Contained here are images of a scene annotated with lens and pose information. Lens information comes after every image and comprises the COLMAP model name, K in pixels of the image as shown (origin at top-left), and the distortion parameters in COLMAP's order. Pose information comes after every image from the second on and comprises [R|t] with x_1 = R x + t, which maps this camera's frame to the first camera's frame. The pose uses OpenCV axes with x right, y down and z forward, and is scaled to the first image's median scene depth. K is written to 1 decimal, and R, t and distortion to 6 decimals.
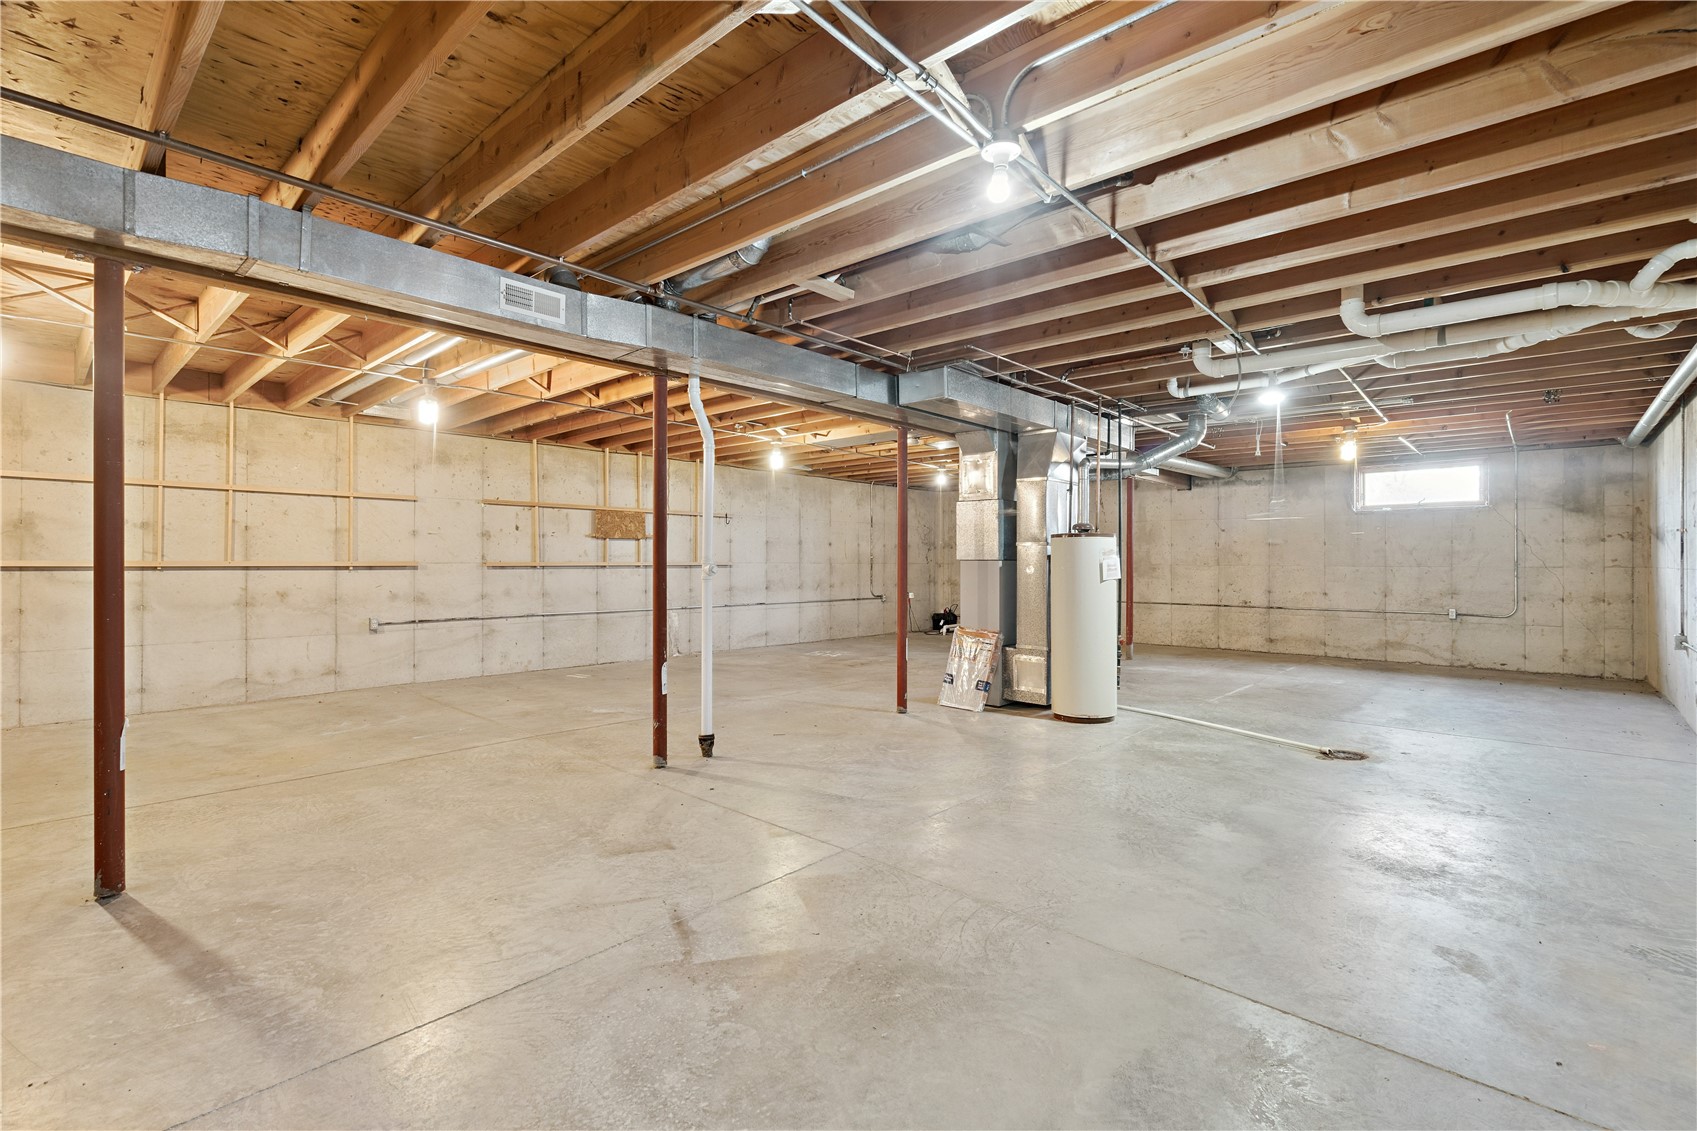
lens RADIAL K [[770.1, 0, 846.6], [0, 770.1, 563.1], [0, 0, 1]] dist [-0.002180, 0.001287]
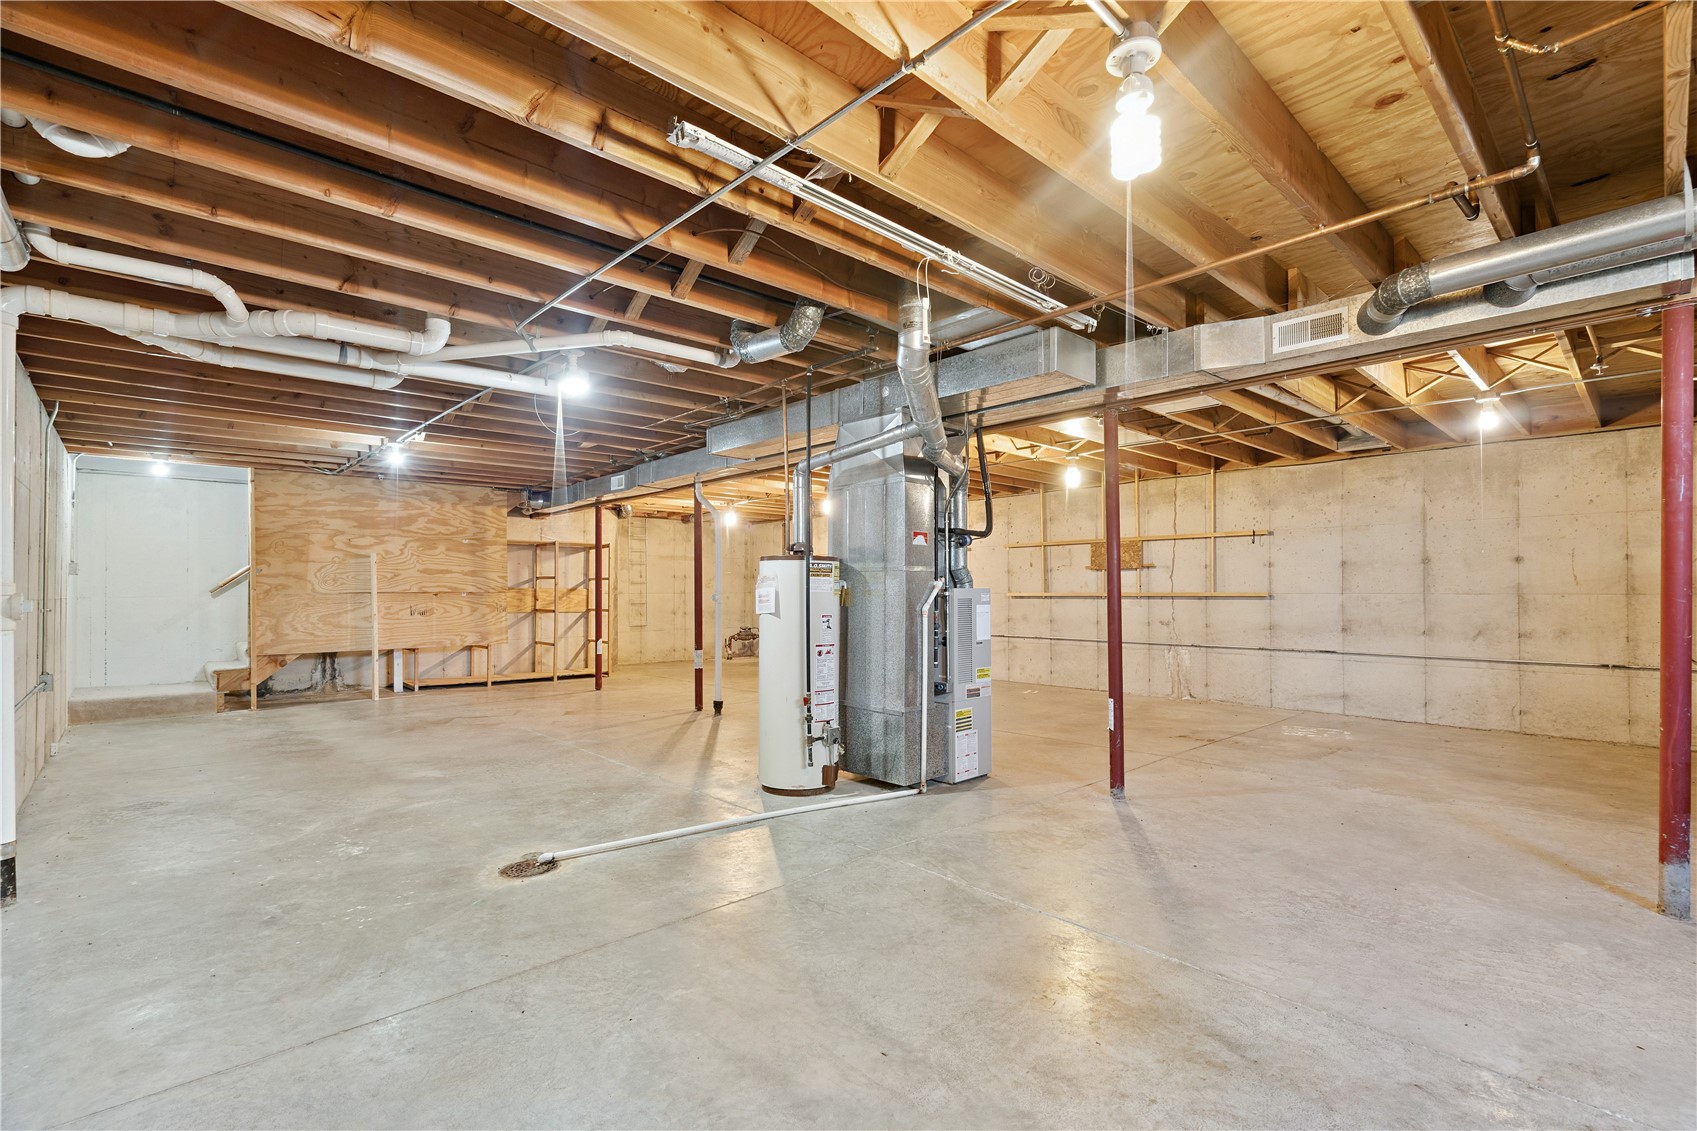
lens RADIAL K [[770.1, 0, 844.9], [0, 770.1, 575.2], [0, 0, 1]] dist [-0.002180, 0.001287]
pose [[-0.077157, -0.022889, -0.996756, 0.752016], [0.001062, 0.999734, -0.023040, -0.001442], [0.997018, -0.002836, -0.077113, 0.742647]]
